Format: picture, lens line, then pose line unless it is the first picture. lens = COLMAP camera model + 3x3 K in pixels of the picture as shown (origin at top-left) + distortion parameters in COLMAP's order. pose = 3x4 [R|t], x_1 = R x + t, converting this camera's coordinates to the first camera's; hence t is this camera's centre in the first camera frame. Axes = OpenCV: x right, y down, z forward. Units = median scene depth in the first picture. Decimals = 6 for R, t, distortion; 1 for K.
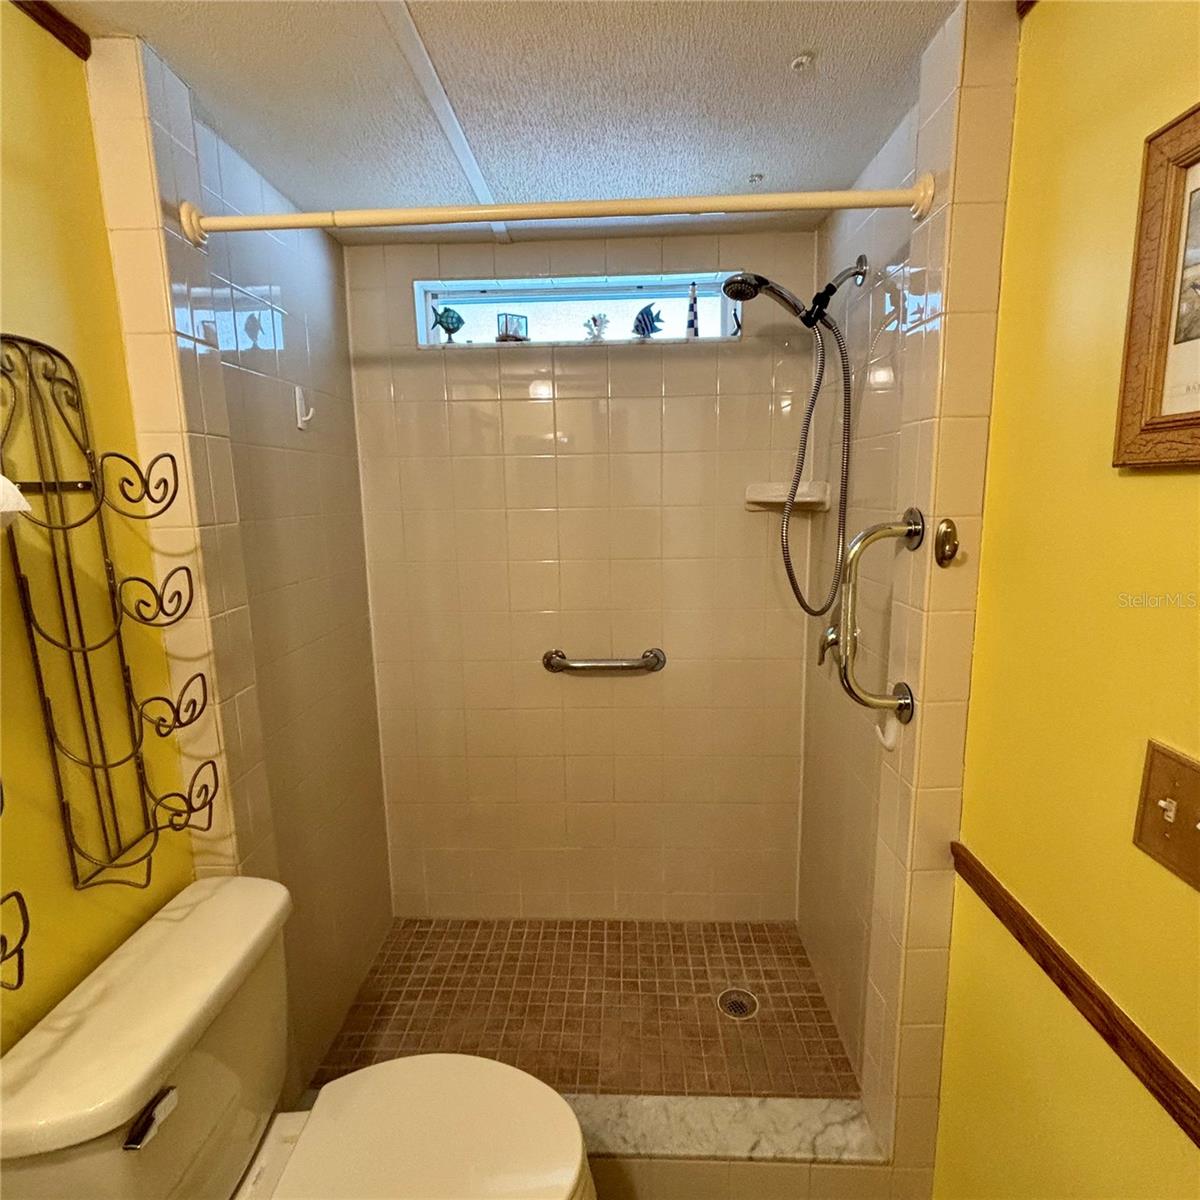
lens RADIAL K [[643.4, 0, 599.7], [0, 643.4, 596.7], [0, 0, 1]] dist [0.012325, -0.010603]
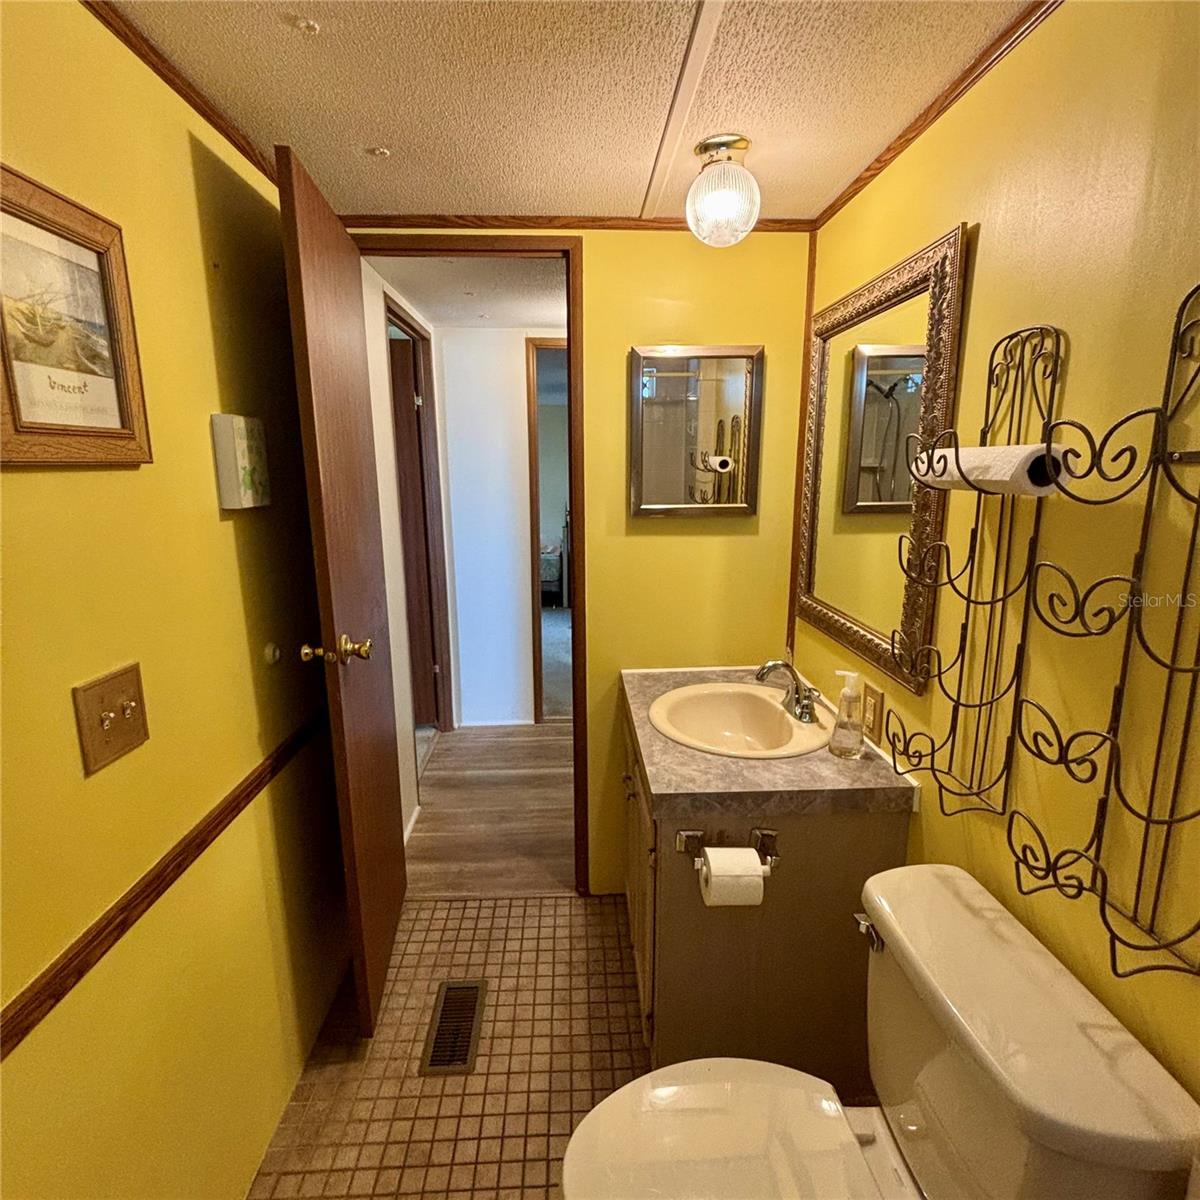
lens RADIAL K [[643.4, 0, 599.7], [0, 643.4, 596.7], [0, 0, 1]] dist [0.012325, -0.010603]
pose [[-0.997305, 0.035459, -0.064231, -0.040767], [0.009994, 0.932951, 0.359863, -0.219816], [0.072685, 0.358252, -0.930791, 1.268490]]
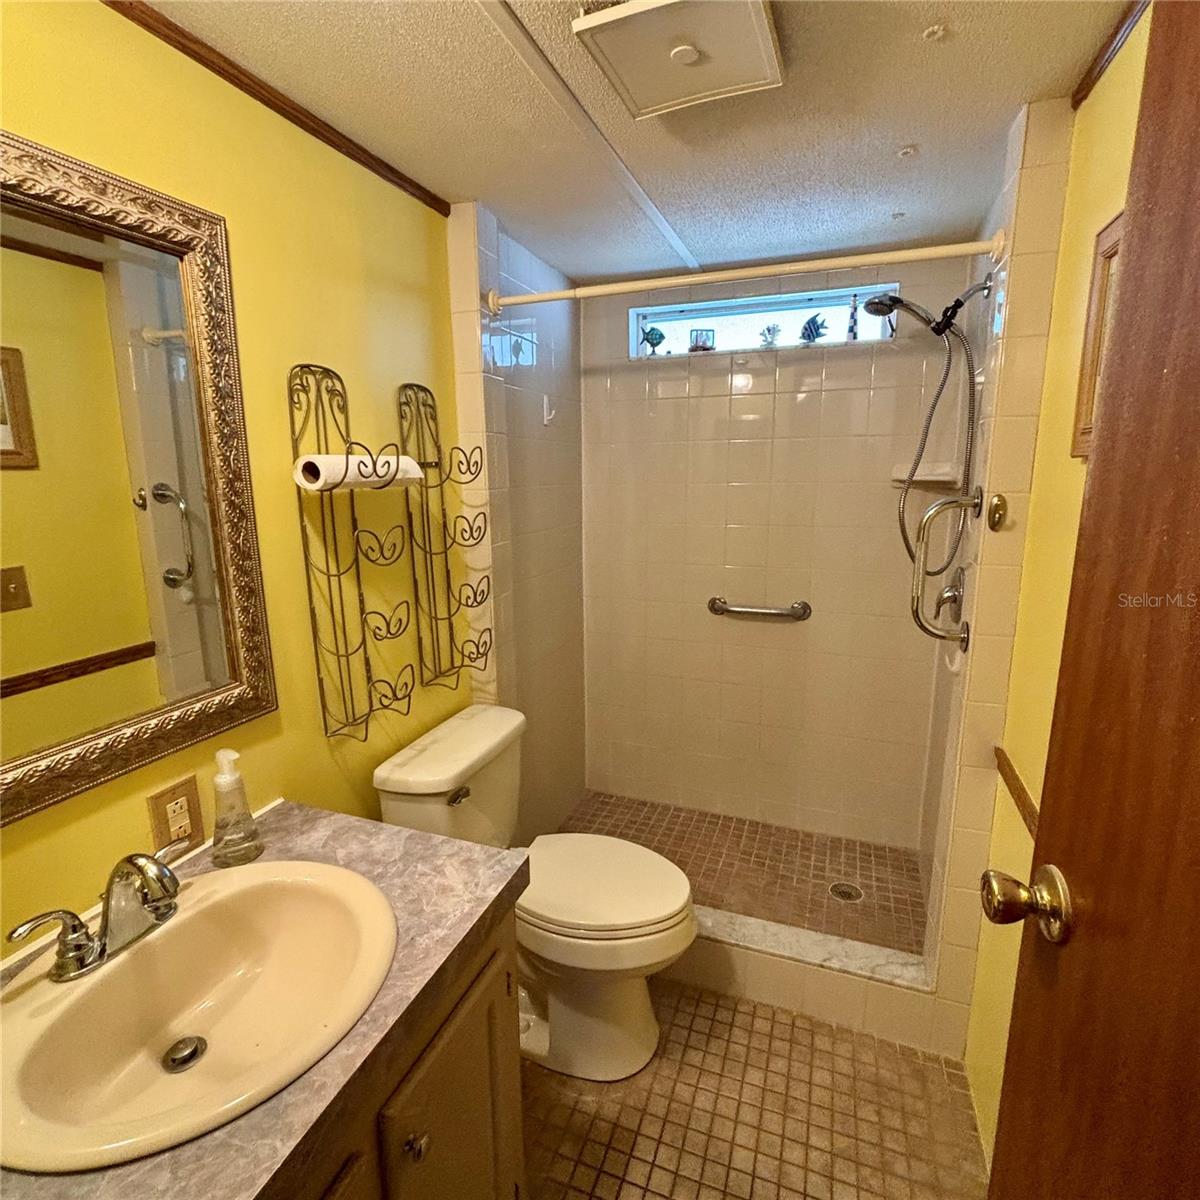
lens RADIAL K [[643.4, 0, 599.7], [0, 643.4, 596.7], [0, 0, 1]] dist [0.012325, -0.010603]
pose [[0.947278, 0.071995, -0.312219, 0.166194], [-0.061153, 0.997141, 0.044395, 0.067377], [0.314522, -0.022962, 0.948972, -0.435349]]
